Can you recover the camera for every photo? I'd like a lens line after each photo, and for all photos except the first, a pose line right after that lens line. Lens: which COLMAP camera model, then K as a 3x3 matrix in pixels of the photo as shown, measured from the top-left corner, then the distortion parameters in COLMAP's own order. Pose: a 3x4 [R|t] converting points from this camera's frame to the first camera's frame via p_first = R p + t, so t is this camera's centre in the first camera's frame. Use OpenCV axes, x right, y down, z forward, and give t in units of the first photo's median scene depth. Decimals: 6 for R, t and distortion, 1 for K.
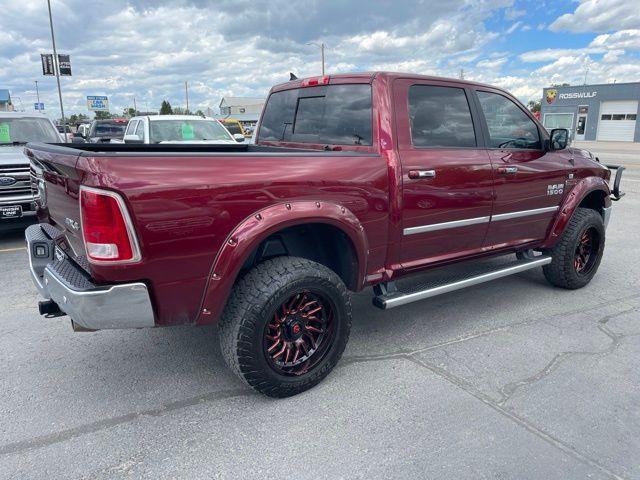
lens RADIAL K [[482.1, 0, 329.2], [0, 482.1, 242.8], [0, 0, 1]] dist [0.084218, -0.115252]
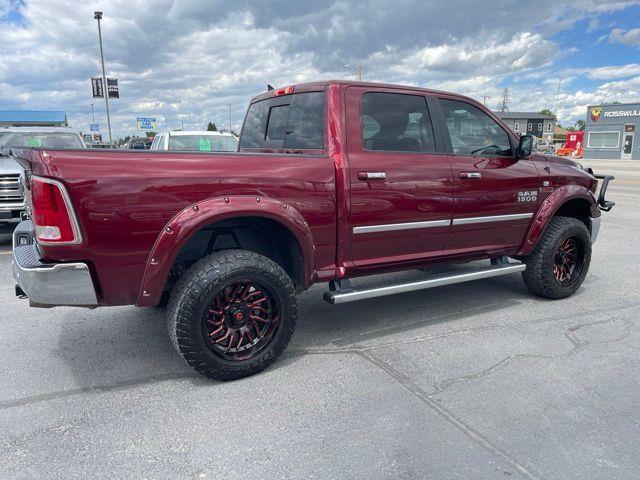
lens RADIAL K [[483.1, 0, 320.0], [0, 483.1, 240.0], [0, 0, 1]] dist [0.082330, -0.109237]
pose [[0.994832, 0.018400, -0.099853, 0.169345], [-0.022932, 0.998749, -0.044427, 0.041779], [0.098910, 0.046487, 0.994010, -0.044252]]
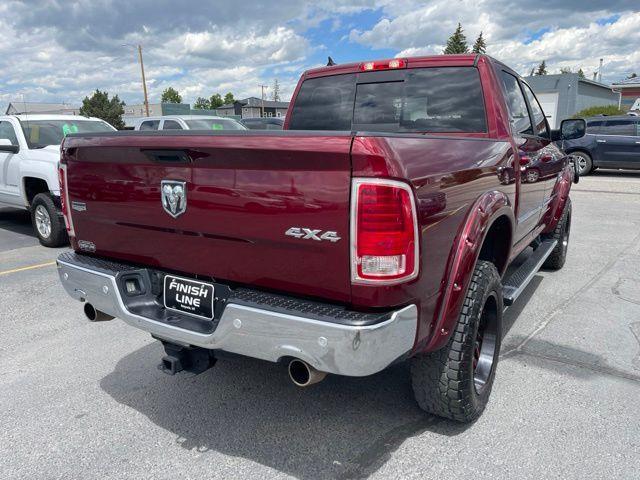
lens RADIAL K [[481.1, 0, 333.7], [0, 481.1, 243.8], [0, 0, 1]] dist [0.082460, -0.109767]
pose [[0.932336, -0.090166, 0.350171, -0.473103], [0.095008, 0.995471, 0.003365, -0.016052], [-0.348888, 0.030132, 0.936680, 0.209817]]
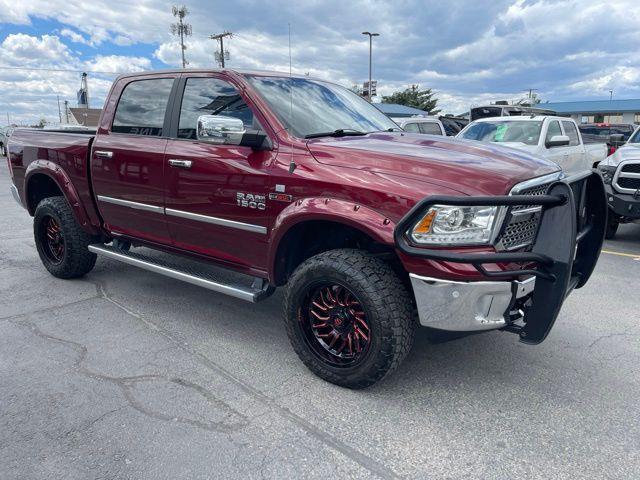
lens RADIAL K [[484.2, 0, 338.6], [0, 484.2, 242.0], [0, 0, 1]] dist [0.043314, -0.006030]
pose [[0.279138, 0.209350, -0.937152, 1.434166], [-0.228340, 0.962422, 0.146982, -0.224088], [0.932707, 0.172961, 0.316452, 1.090060]]
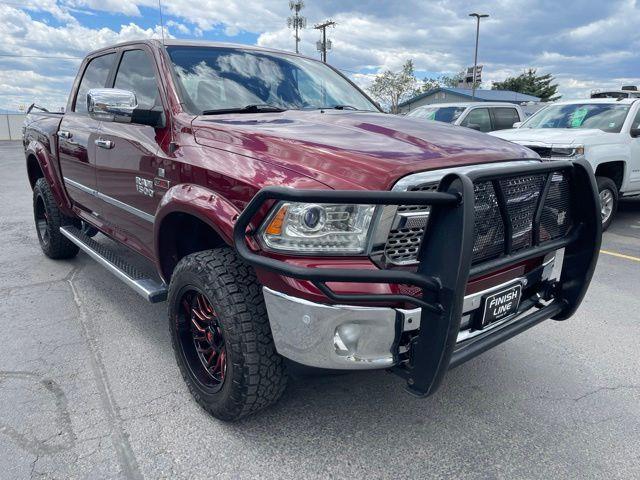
lens RADIAL K [[482.1, 0, 329.2], [0, 482.1, 242.8], [0, 0, 1]] dist [0.084218, -0.115252]
pose [[0.043881, 0.238485, -0.970154, 1.329821], [-0.239662, 0.945246, 0.221522, -0.287041], [0.969864, 0.222788, 0.098635, 1.433206]]
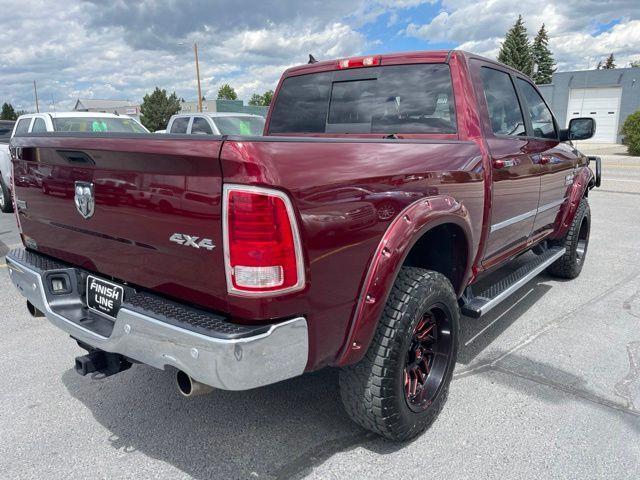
lens RADIAL K [[482.1, 0, 329.2], [0, 482.1, 242.8], [0, 0, 1]] dist [0.084218, -0.115252]
pose [[0.967455, -0.063564, 0.244929, -0.321579], [0.065614, 0.997845, -0.000211, -0.015609], [-0.244387, 0.016275, 0.969541, 0.184124]]
